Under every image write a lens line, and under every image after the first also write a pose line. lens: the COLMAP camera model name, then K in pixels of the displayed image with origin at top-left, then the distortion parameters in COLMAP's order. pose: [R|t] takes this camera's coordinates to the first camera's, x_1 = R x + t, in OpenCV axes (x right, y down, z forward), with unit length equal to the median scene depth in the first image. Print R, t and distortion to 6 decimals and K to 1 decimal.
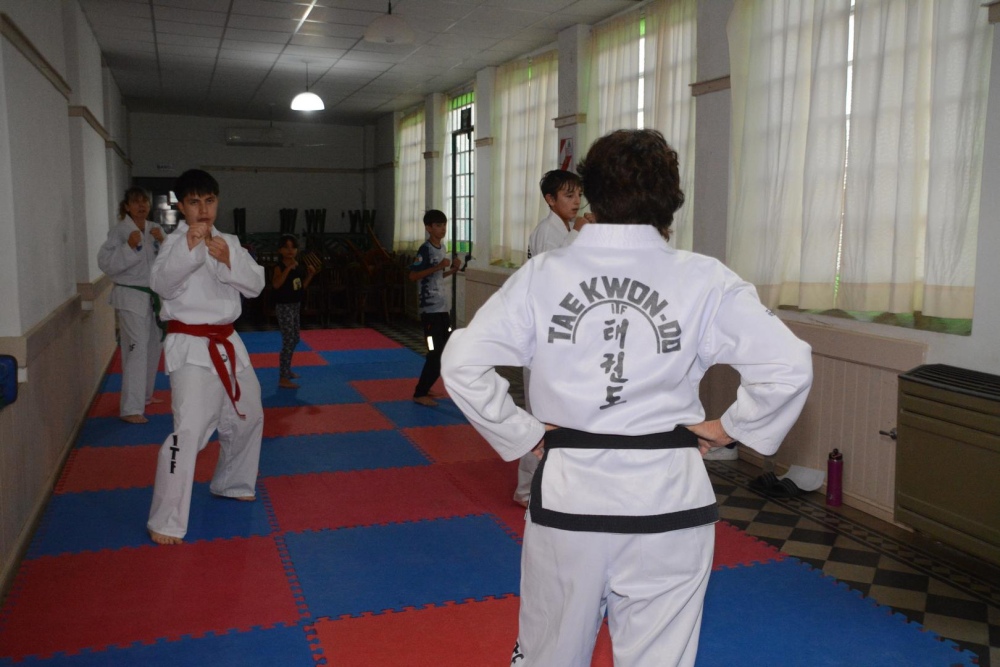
lens RADIAL K [[964.0, 0, 510.0], [0, 964.0, 329.8], [0, 0, 1]] dist [-0.111748, 0.214335]
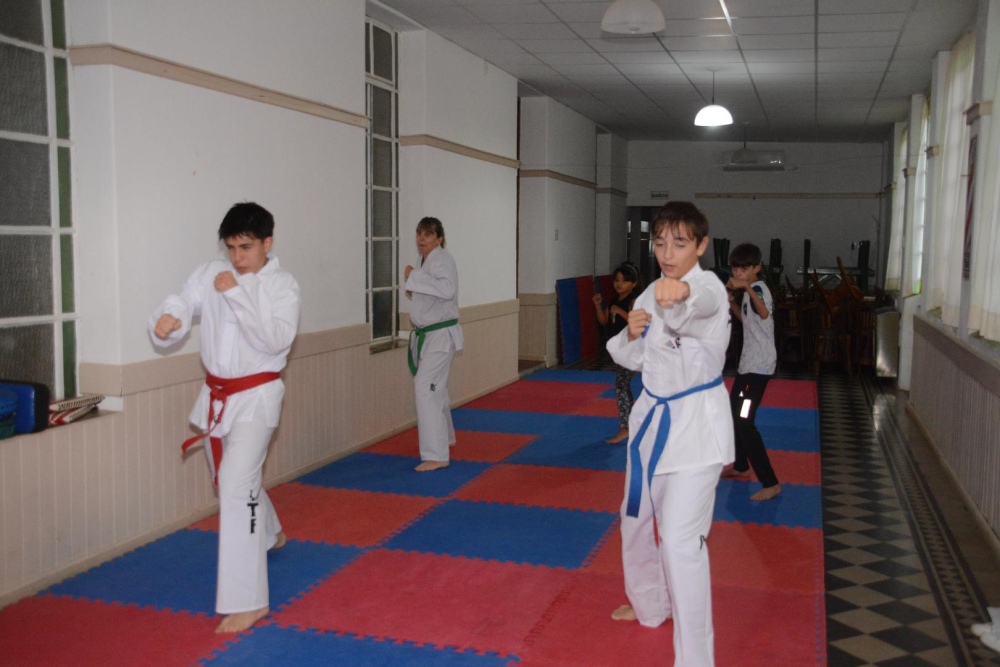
lens RADIAL K [[1001.8, 0, 503.3], [0, 1001.8, 329.2], [0, 0, 1]] dist [-0.114190, 0.309393]
pose [[0.804907, 0.050045, -0.591287, 0.269085], [-0.071987, 0.997313, -0.013584, -0.029107], [0.589018, 0.053499, 0.806347, 0.257440]]
